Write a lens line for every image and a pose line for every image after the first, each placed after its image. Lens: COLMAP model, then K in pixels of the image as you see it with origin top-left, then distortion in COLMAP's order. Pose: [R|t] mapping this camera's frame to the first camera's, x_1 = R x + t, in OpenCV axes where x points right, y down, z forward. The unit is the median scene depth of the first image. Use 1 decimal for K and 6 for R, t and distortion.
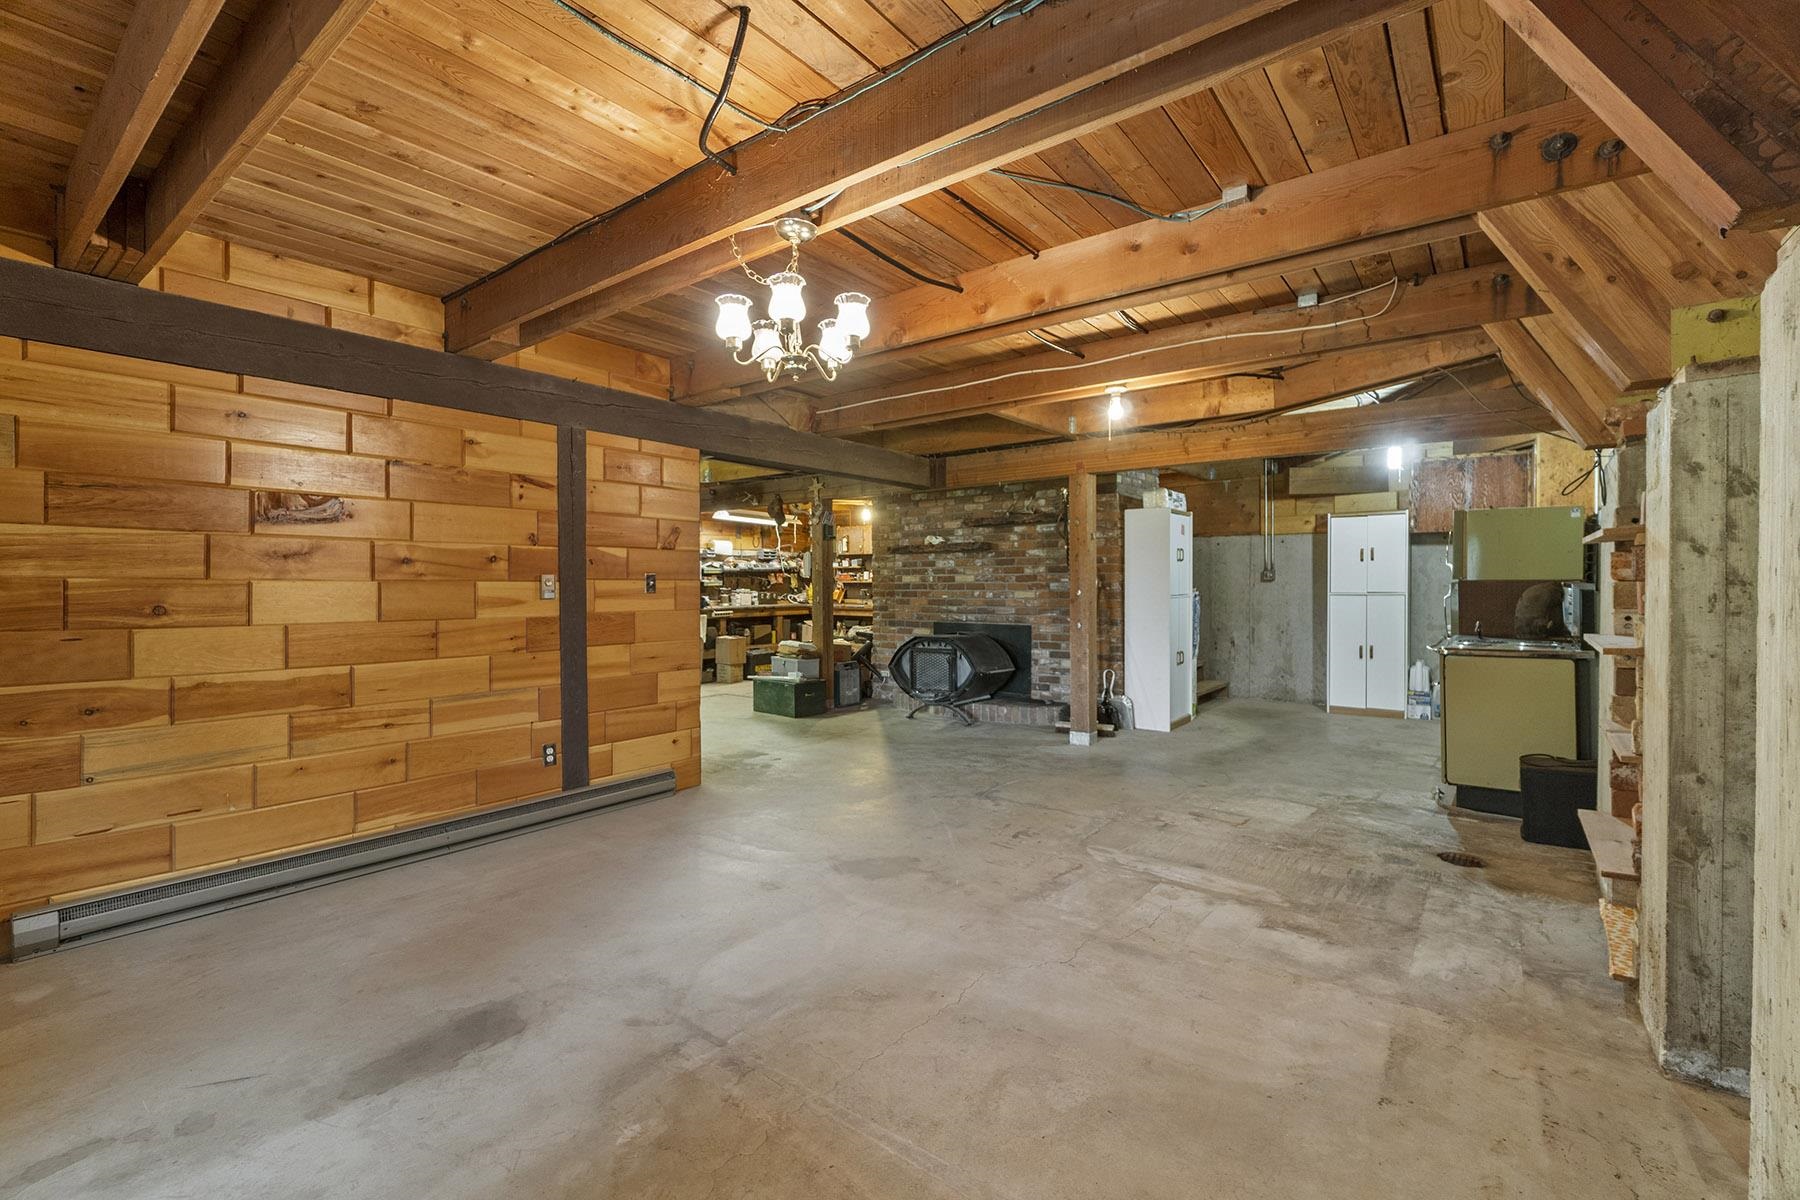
lens RADIAL K [[771.7, 0, 891.9], [0, 771.7, 605.6], [0, 0, 1]] dist [0.007807, -0.000188]
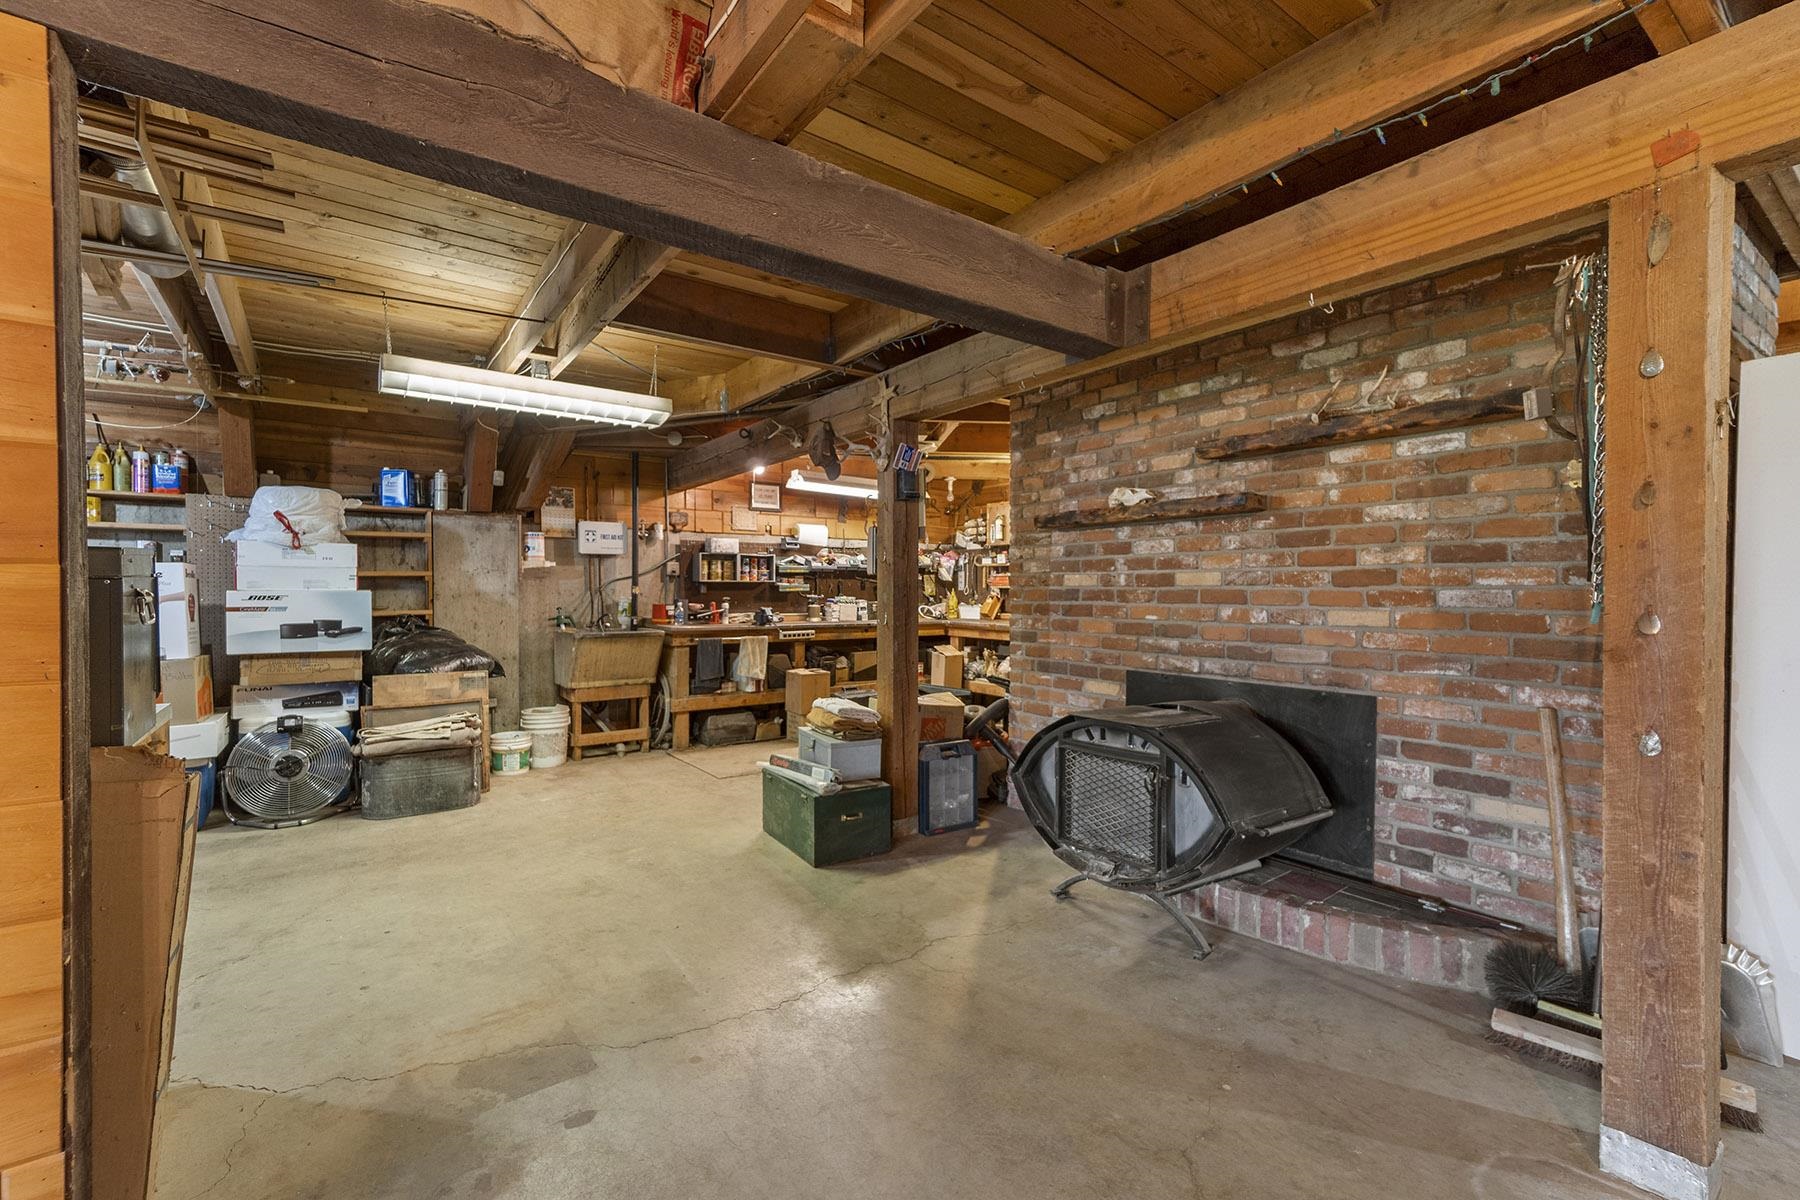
lens RADIAL K [[771.7, 0, 891.9], [0, 771.7, 605.6], [0, 0, 1]] dist [0.007807, -0.000188]
pose [[0.960518, 0.013399, -0.277894, 0.051983], [-0.016089, 0.999843, -0.007400, -0.014189], [0.277751, 0.011578, 0.960583, 0.555987]]
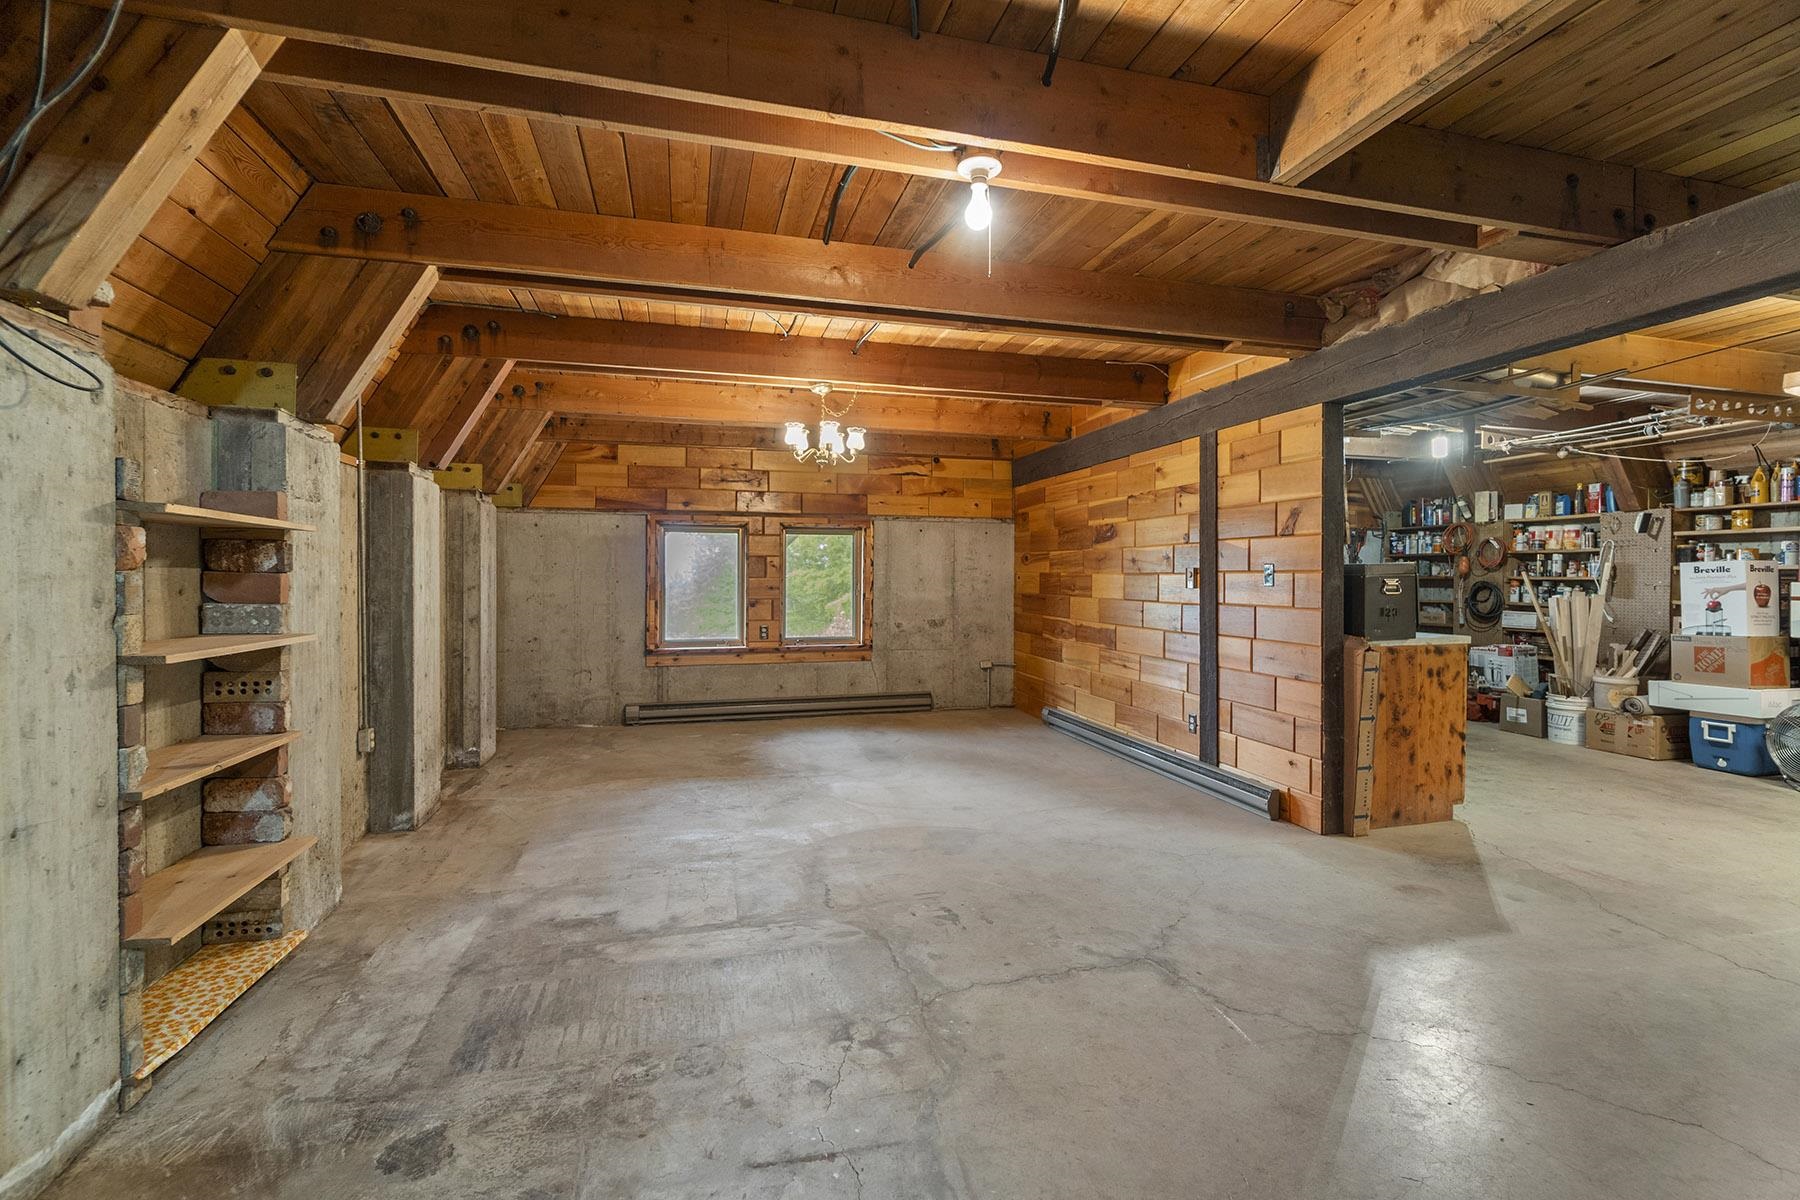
lens RADIAL K [[771.7, 0, 891.9], [0, 771.7, 605.6], [0, 0, 1]] dist [0.007807, -0.000188]
pose [[-0.599831, 0.030172, -0.799558, 0.421615], [-0.022600, 0.998251, 0.054624, -0.020380], [0.799807, 0.050836, -0.598100, 0.747359]]
